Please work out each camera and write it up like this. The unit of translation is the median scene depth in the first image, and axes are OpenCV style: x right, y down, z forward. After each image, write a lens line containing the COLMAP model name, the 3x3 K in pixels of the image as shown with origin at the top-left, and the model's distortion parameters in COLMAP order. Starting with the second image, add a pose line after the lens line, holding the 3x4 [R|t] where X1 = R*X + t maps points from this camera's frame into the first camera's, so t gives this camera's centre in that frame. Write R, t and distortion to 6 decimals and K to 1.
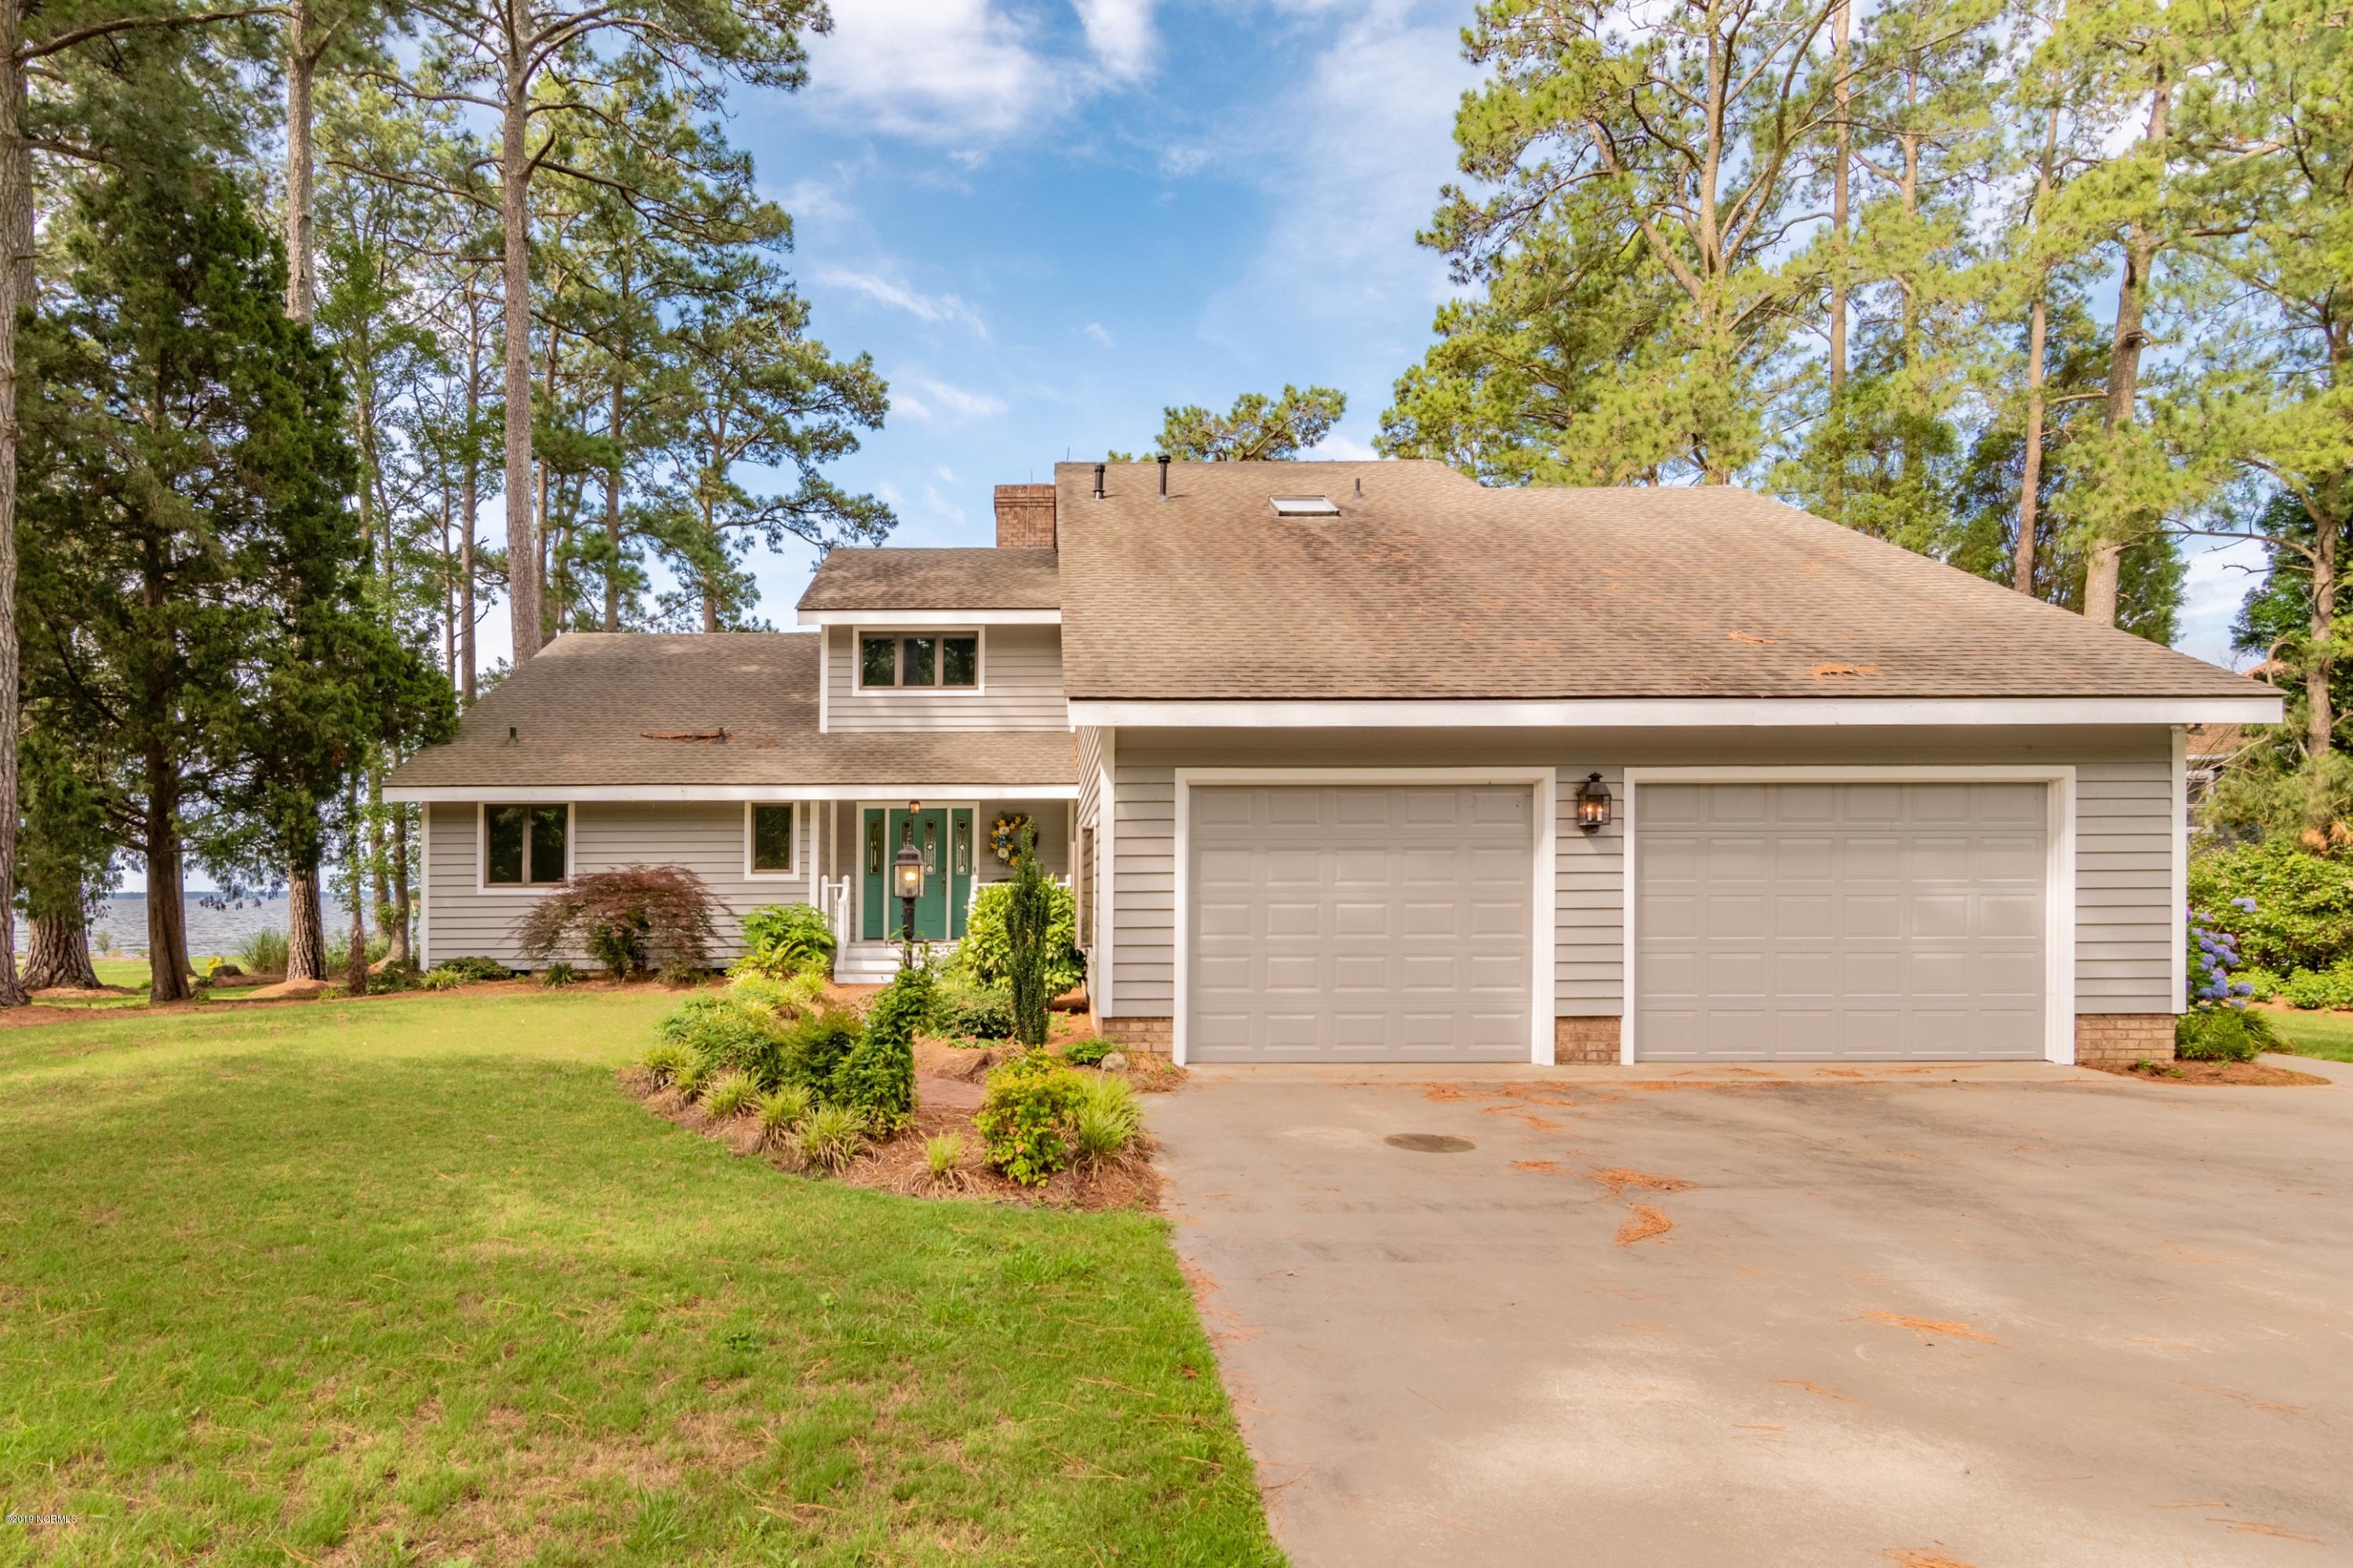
lens RADIAL K [[1156.5, 0, 1140.0], [0, 1156.5, 907.9], [0, 0, 1]] dist [-0.000241, -0.000188]
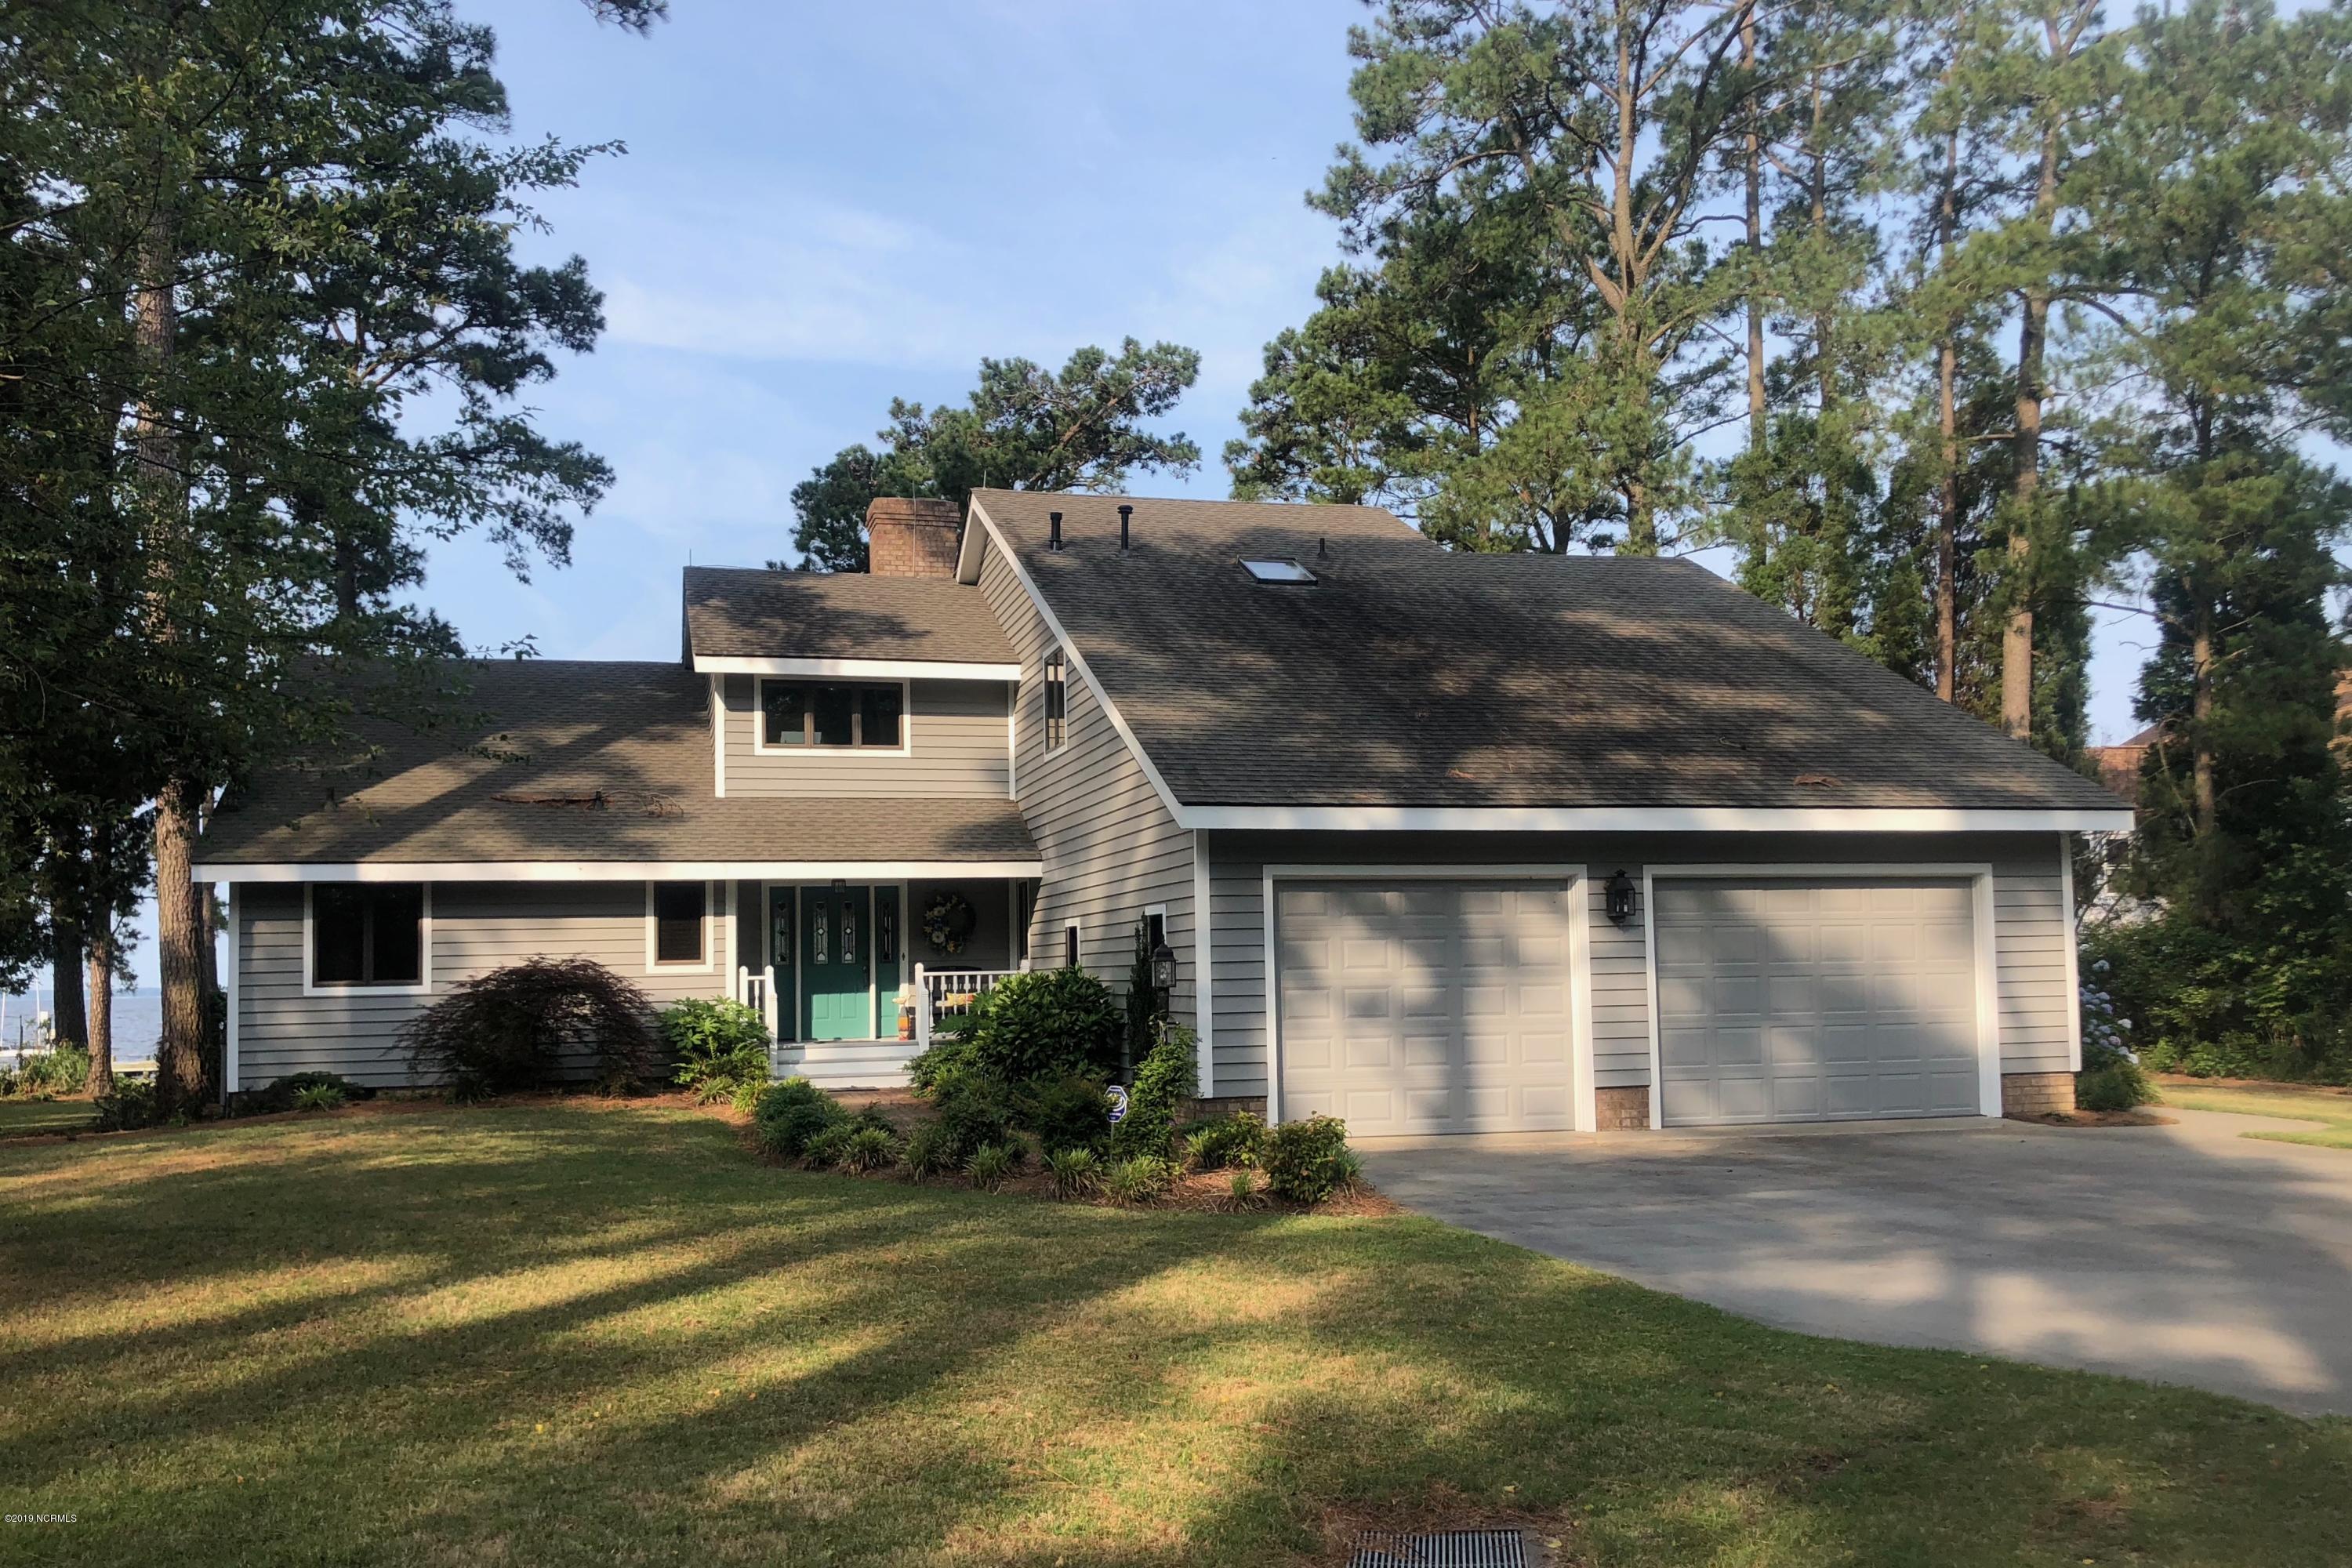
lens RADIAL K [[1840.3, 0, 1170.1], [0, 1840.3, 888.6], [0, 0, 1]] dist [0.117806, -0.218061]
pose [[0.968008, -0.002206, 0.250911, -0.210603], [0.017106, 0.998215, -0.057219, -0.000997], [-0.250337, 0.059681, 0.966317, -0.275603]]
